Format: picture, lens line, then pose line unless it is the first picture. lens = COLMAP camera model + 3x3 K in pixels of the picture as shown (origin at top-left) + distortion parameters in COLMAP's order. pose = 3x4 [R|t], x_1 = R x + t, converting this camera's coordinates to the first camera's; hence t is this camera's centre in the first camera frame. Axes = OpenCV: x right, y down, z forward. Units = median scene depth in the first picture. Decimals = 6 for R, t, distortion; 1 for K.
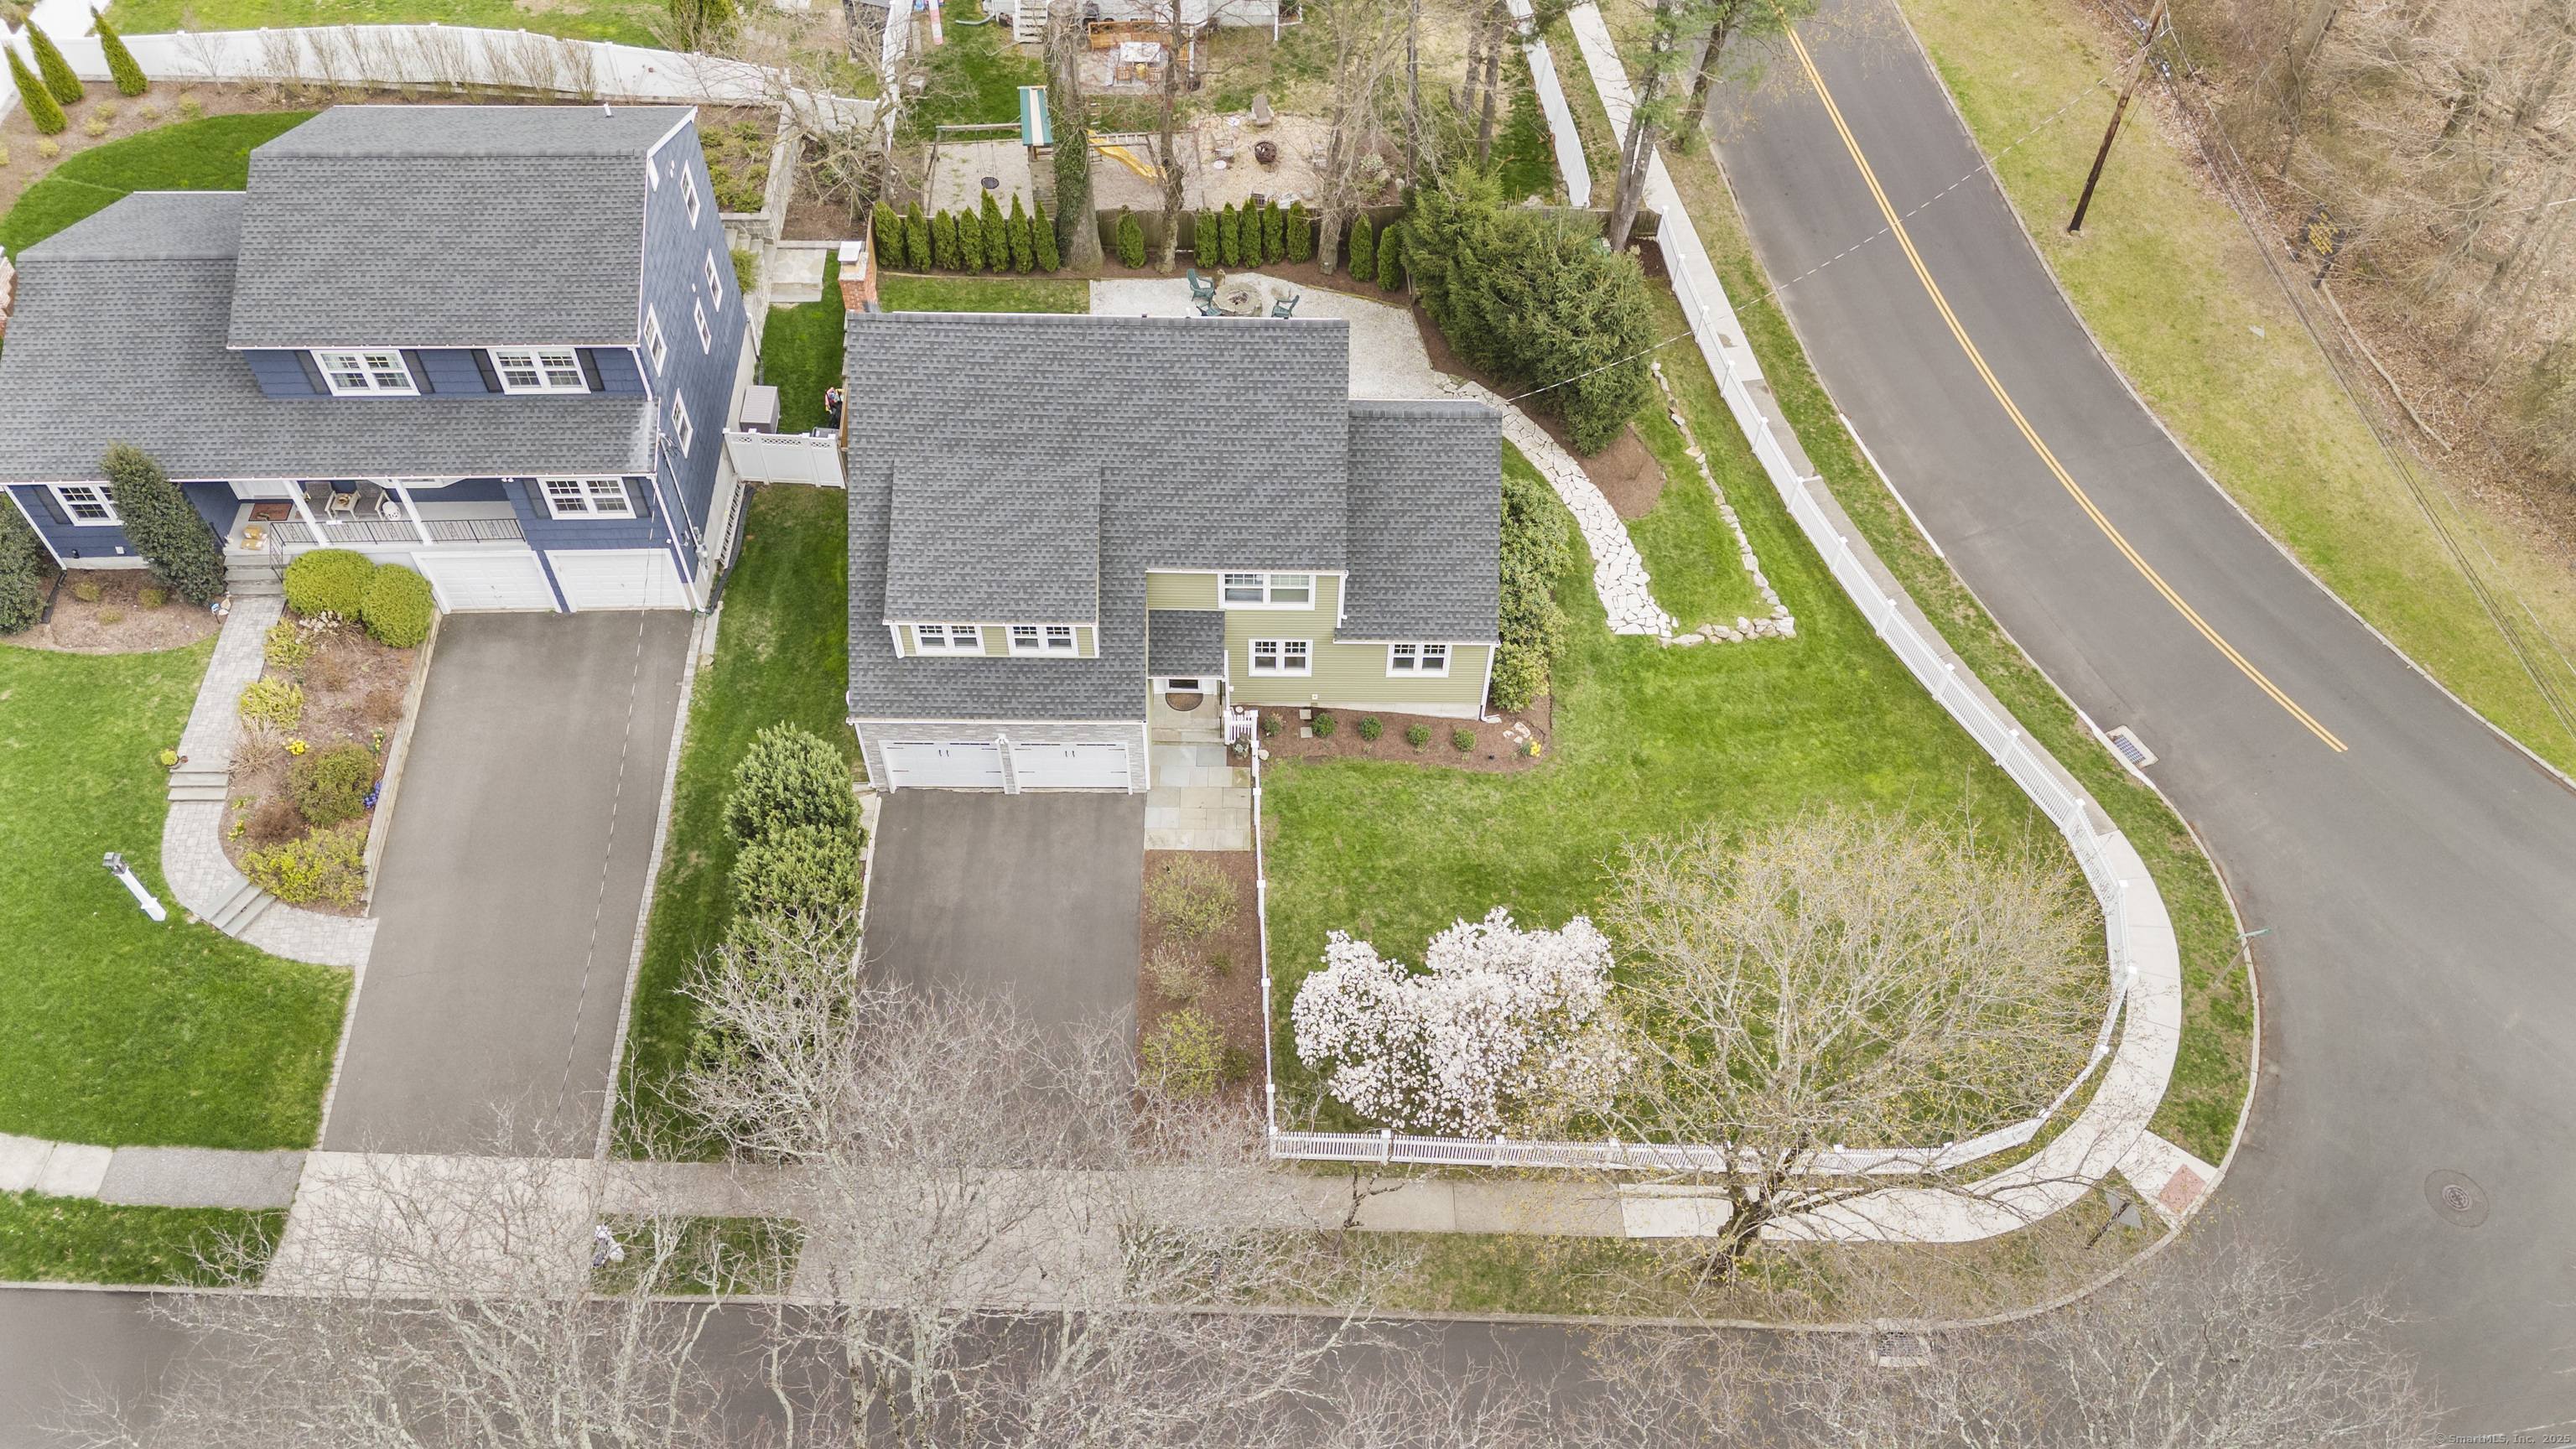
lens RADIAL K [[1924.8, 0, 1283.5], [0, 1924.8, 728.5], [0, 0, 1]] dist [0.012685, -0.002636]
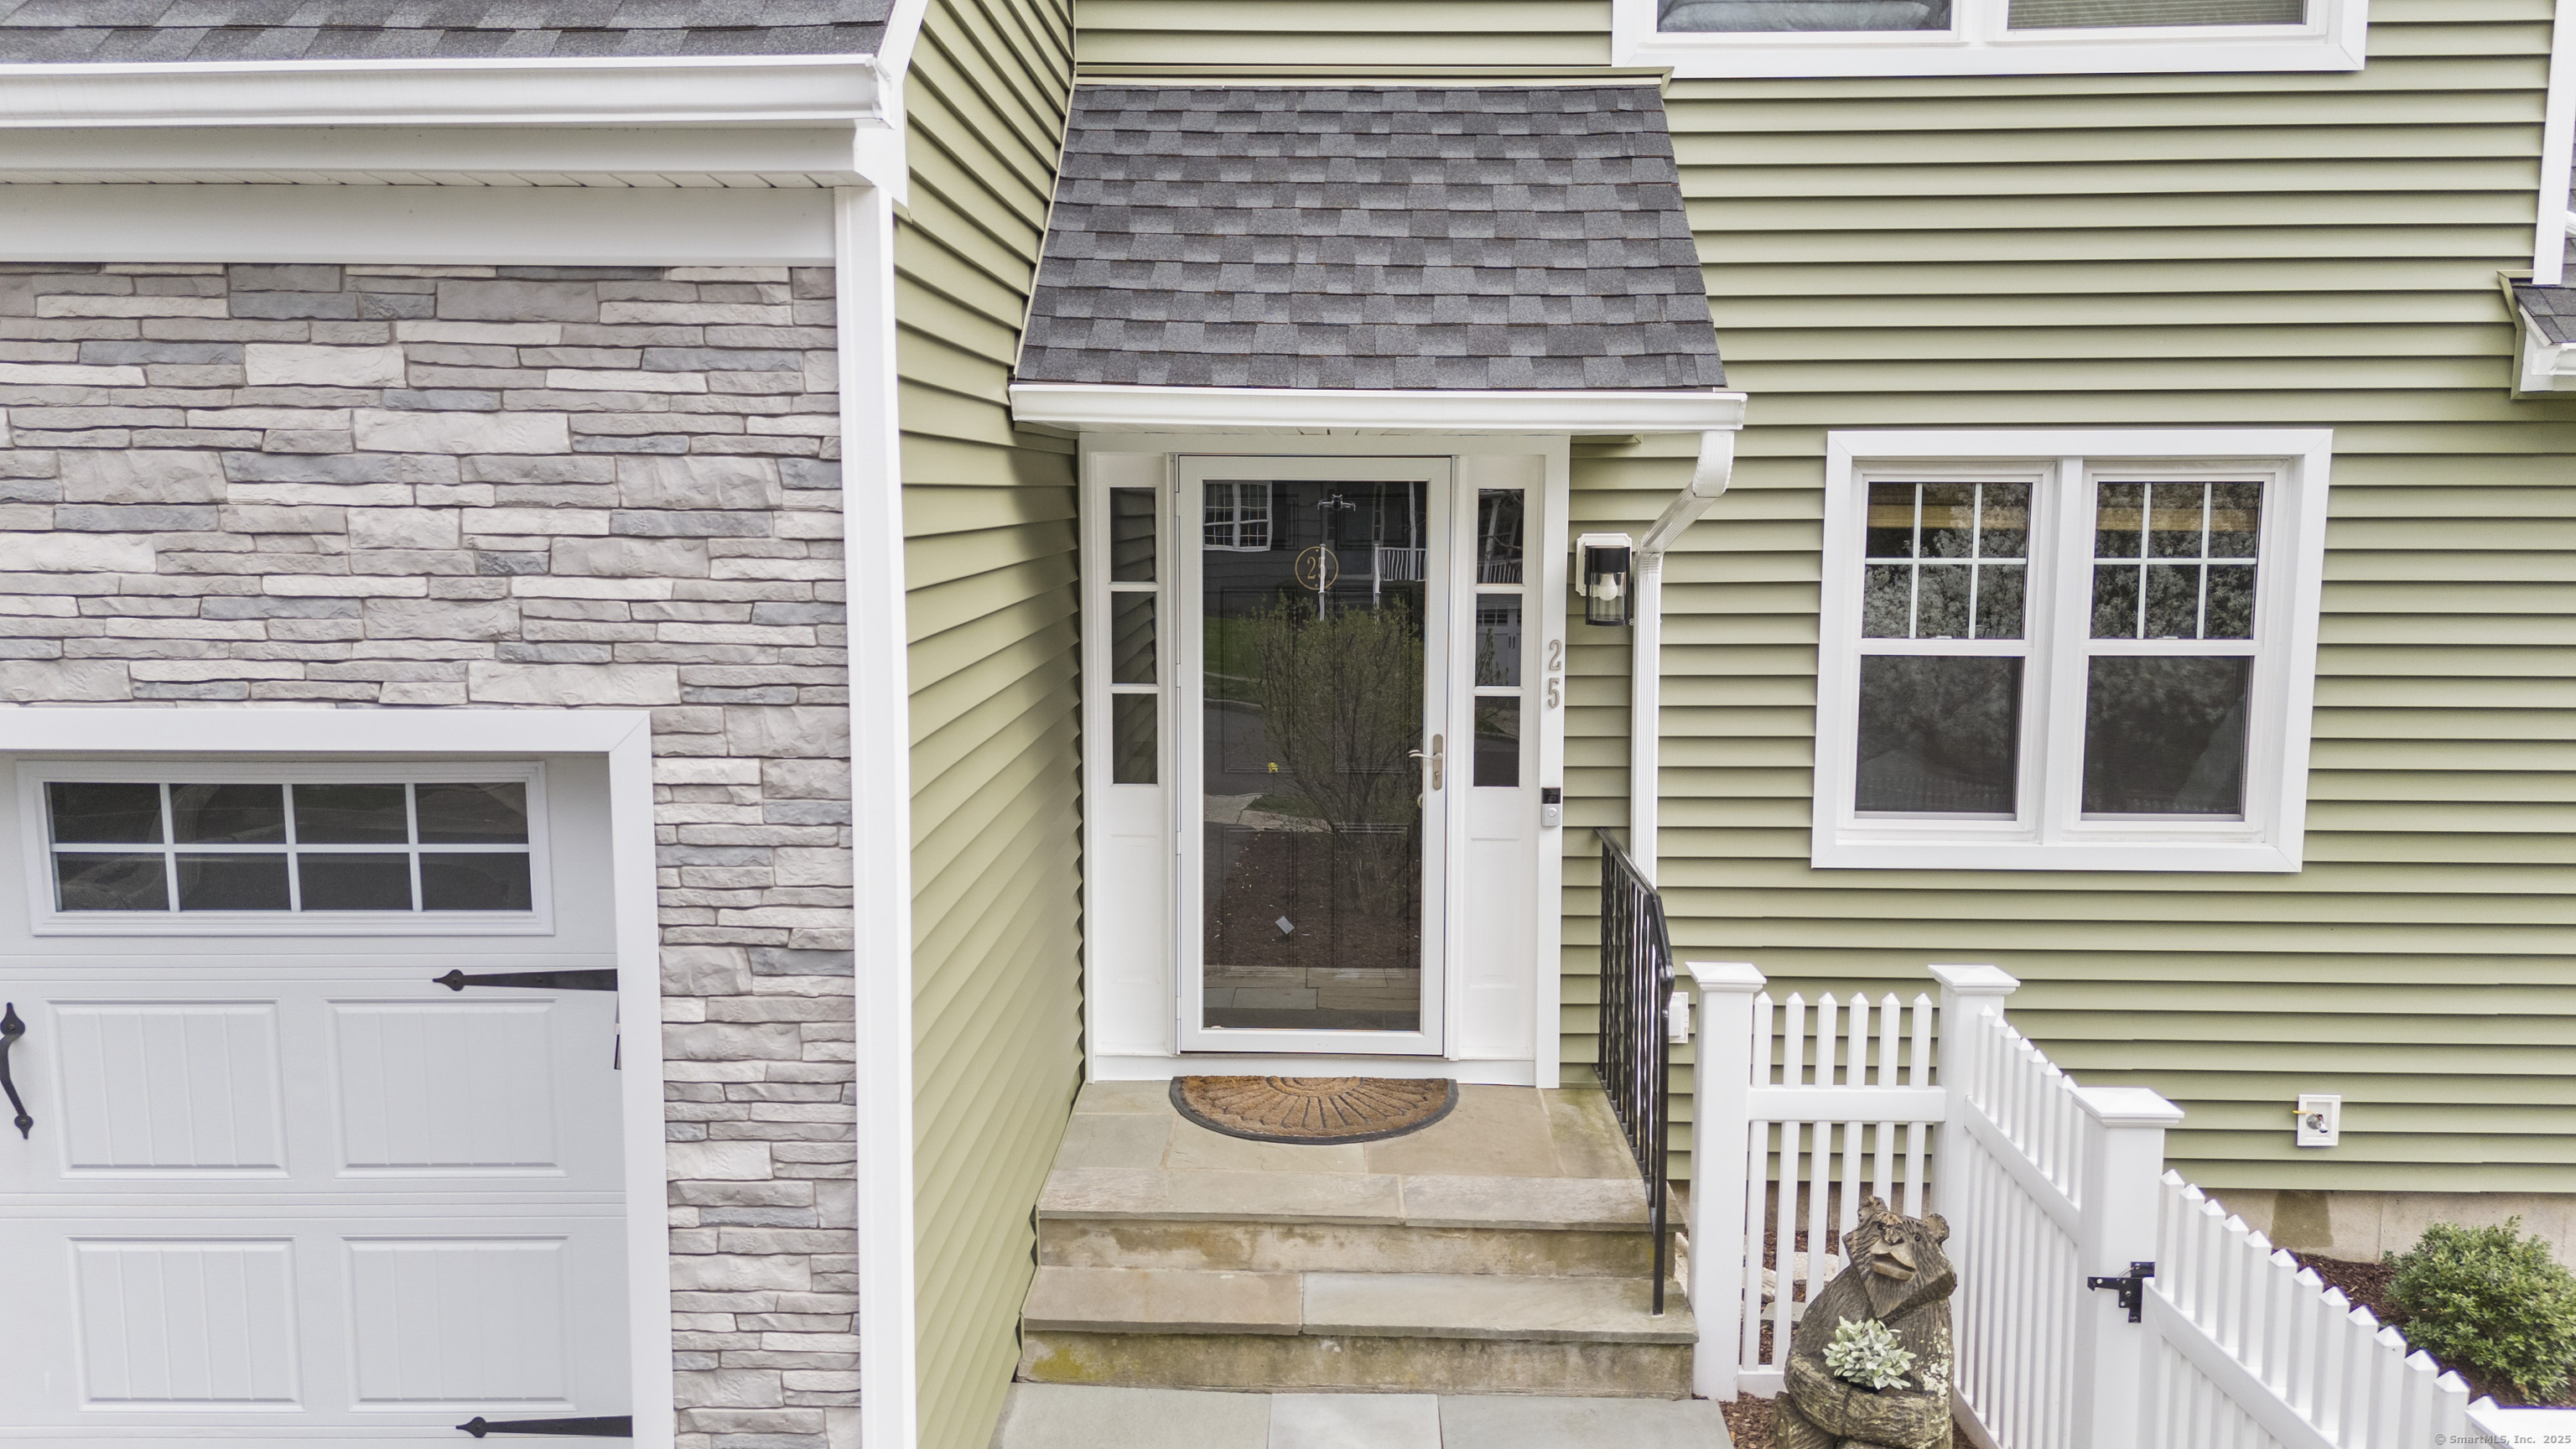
lens RADIAL K [[1924.8, 0, 1285.3], [0, 1924.8, 729.9], [0, 0, 1]] dist [0.012685, -0.002636]
pose [[0.999707, -0.003846, -0.023901, -0.052862], [-0.014013, 0.713148, -0.700873, 0.060803], [0.019741, 0.701003, 0.712885, 0.938794]]
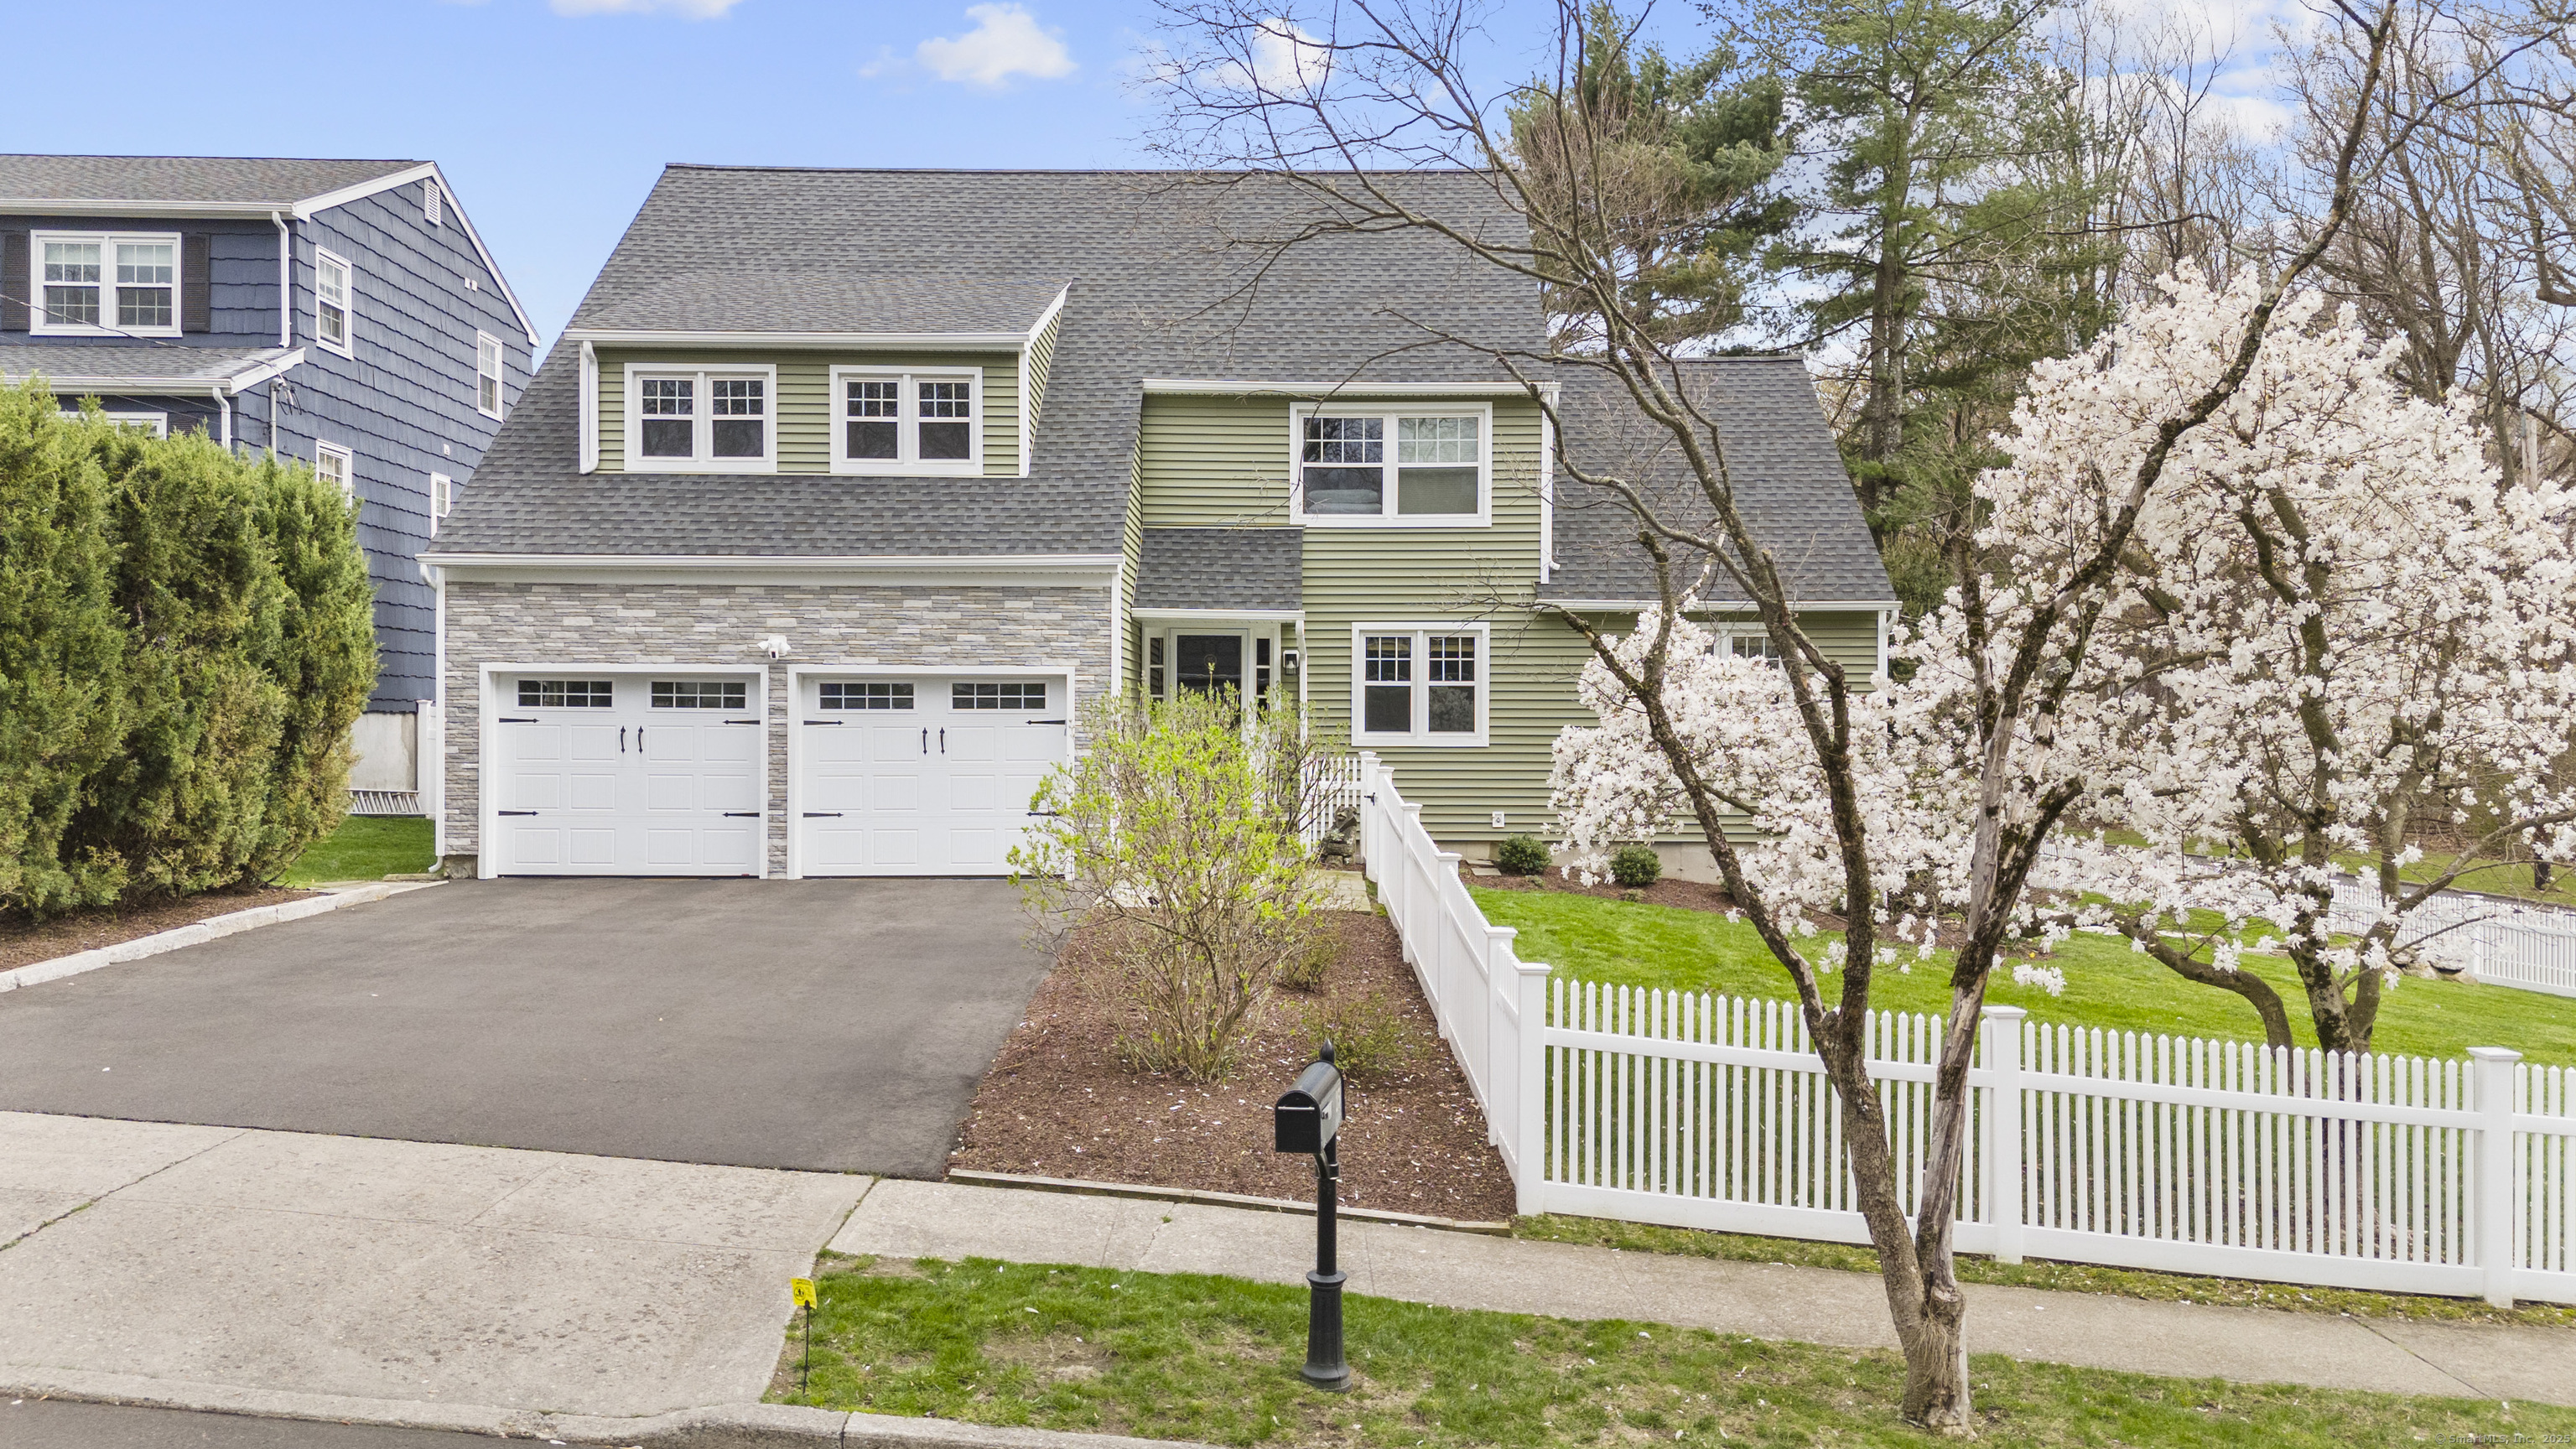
lens RADIAL K [[1924.8, 0, 1291.8], [0, 1924.8, 724.3], [0, 0, 1]] dist [0.012685, -0.002636]
pose [[0.999967, -0.001903, -0.007938, -0.029644], [-0.004994, 0.626524, -0.779386, 0.339718], [0.006457, 0.779400, 0.626494, 0.740964]]
